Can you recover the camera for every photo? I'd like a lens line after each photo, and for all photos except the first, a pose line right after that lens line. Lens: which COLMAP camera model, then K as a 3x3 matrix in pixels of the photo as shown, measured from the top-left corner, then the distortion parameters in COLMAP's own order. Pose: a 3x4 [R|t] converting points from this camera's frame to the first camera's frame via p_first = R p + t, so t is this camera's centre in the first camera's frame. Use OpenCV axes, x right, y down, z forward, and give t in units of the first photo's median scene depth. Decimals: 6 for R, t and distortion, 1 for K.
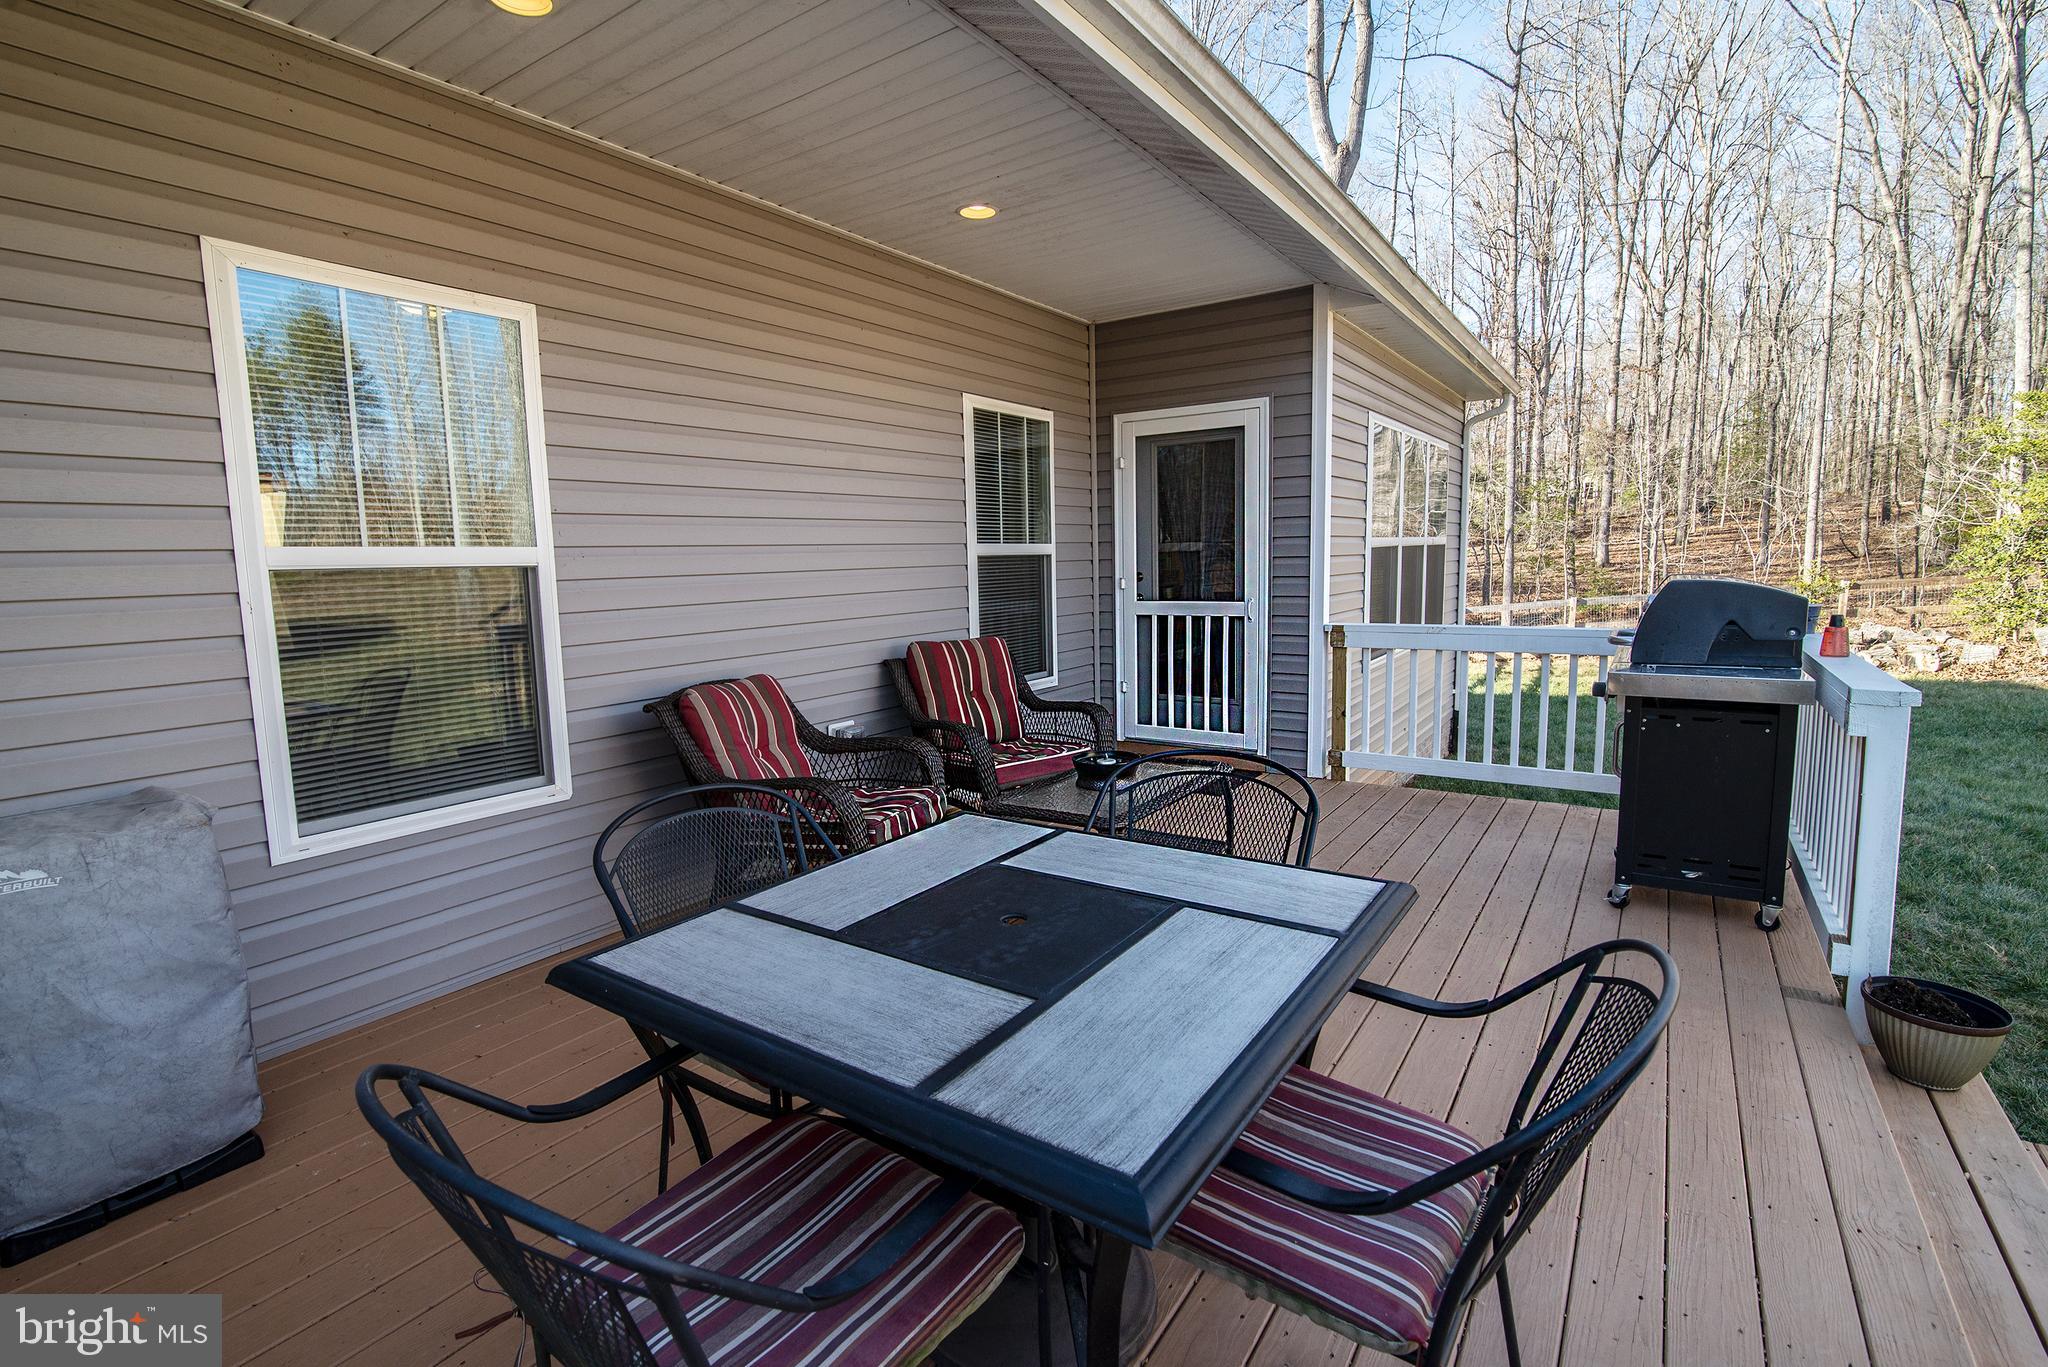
lens RADIAL K [[939.9, 0, 1012.2], [0, 939.9, 681.9], [0, 0, 1]] dist [-0.019646, -0.000017]
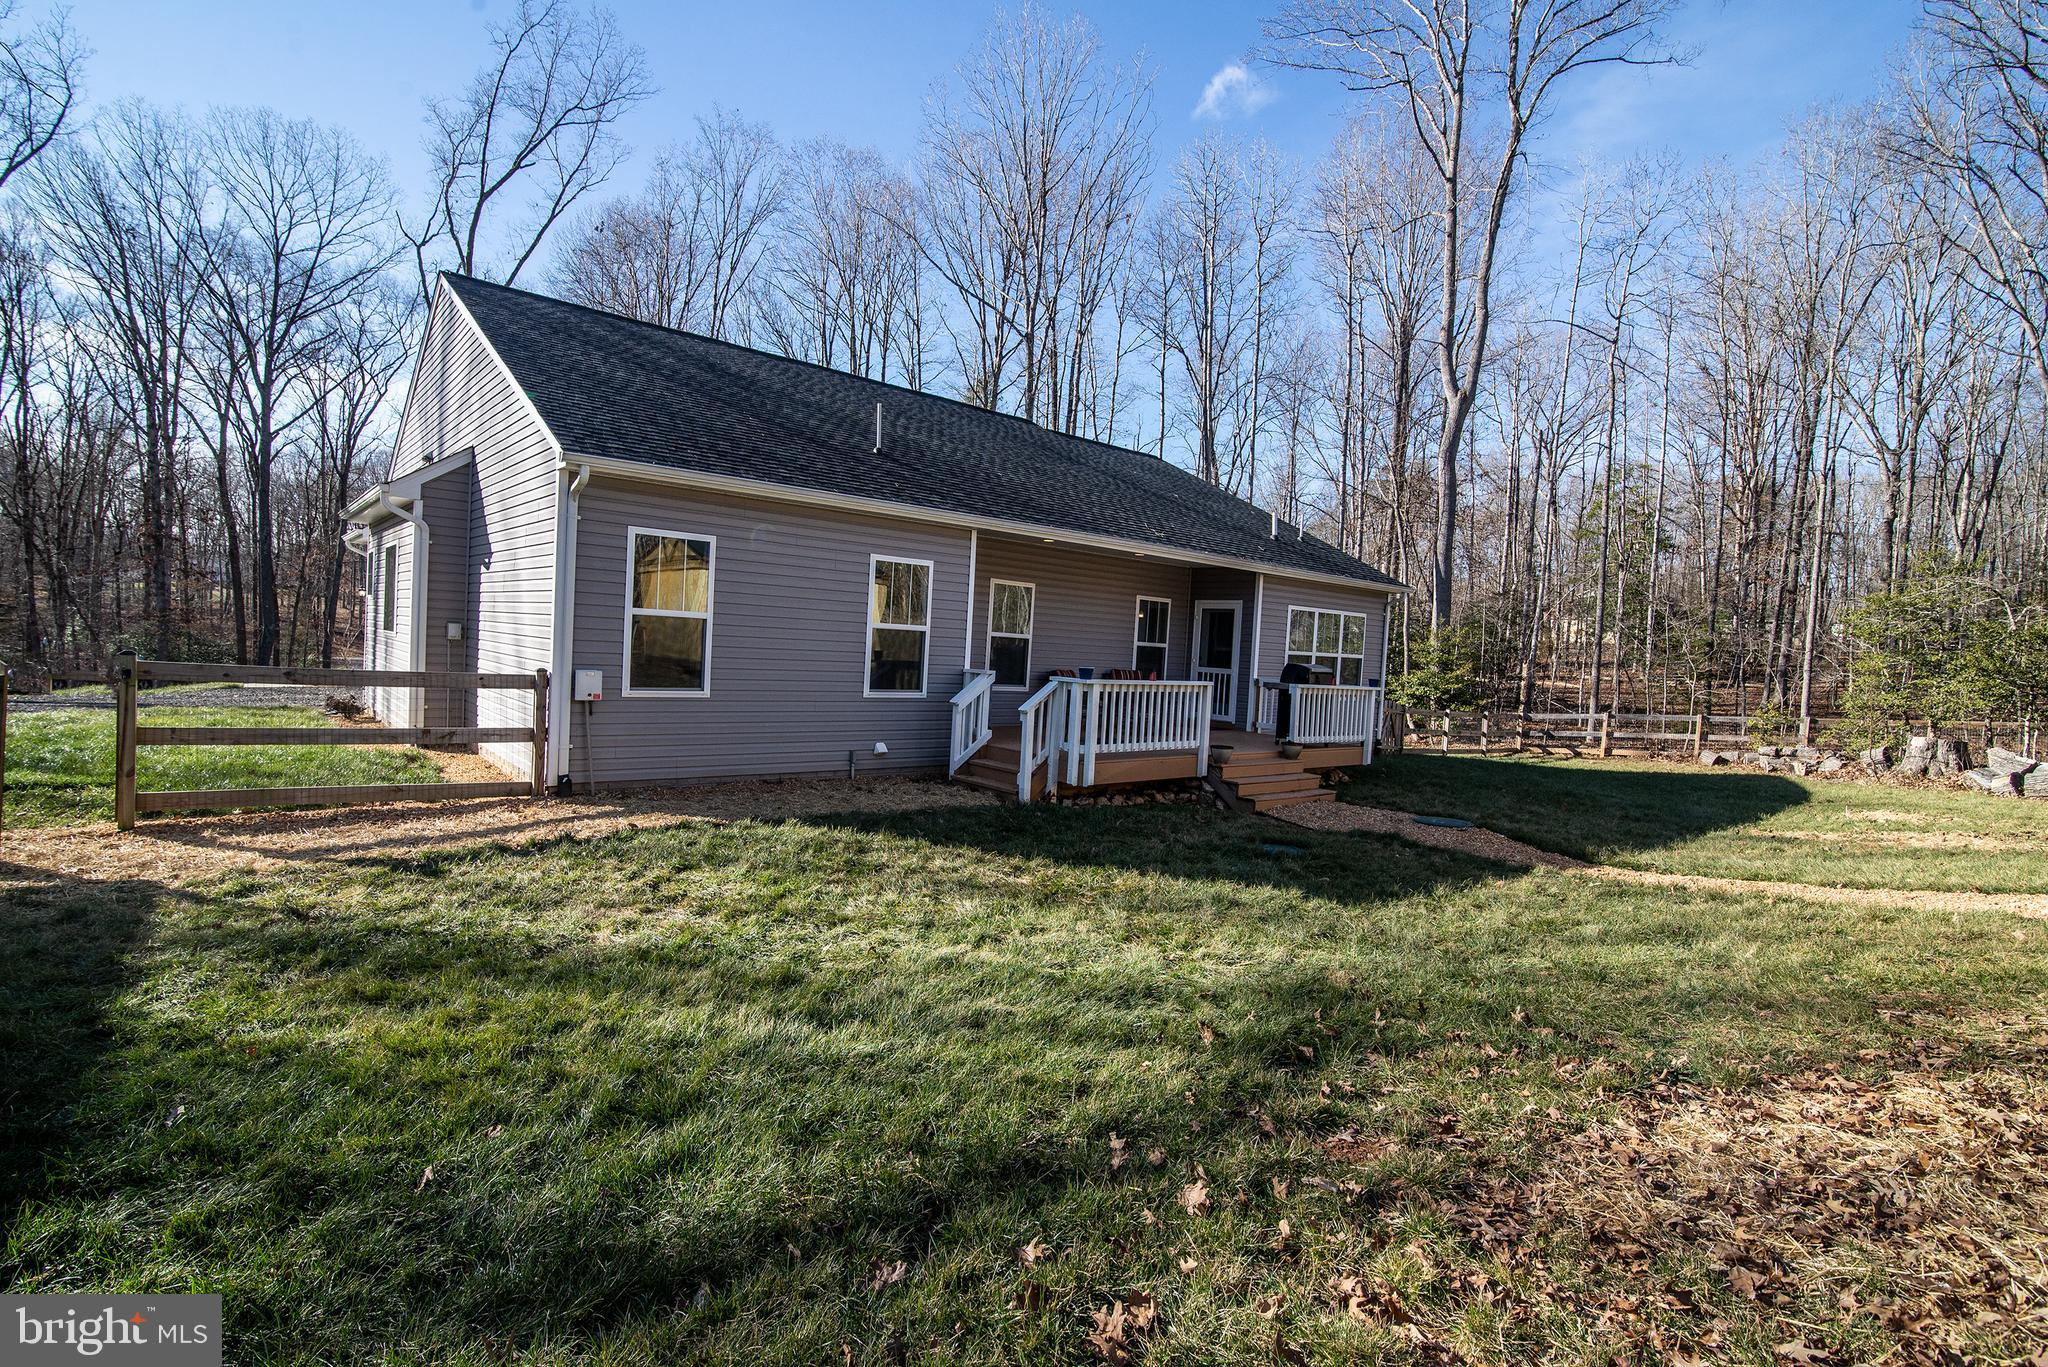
lens RADIAL K [[939.9, 0, 1012.2], [0, 939.9, 681.9], [0, 0, 1]] dist [-0.019646, -0.000017]
pose [[0.960677, 0.093399, -0.261489, 0.325361], [-0.116301, 0.990491, -0.073492, 0.220716], [0.252138, 0.101013, 0.962405, -1.755316]]
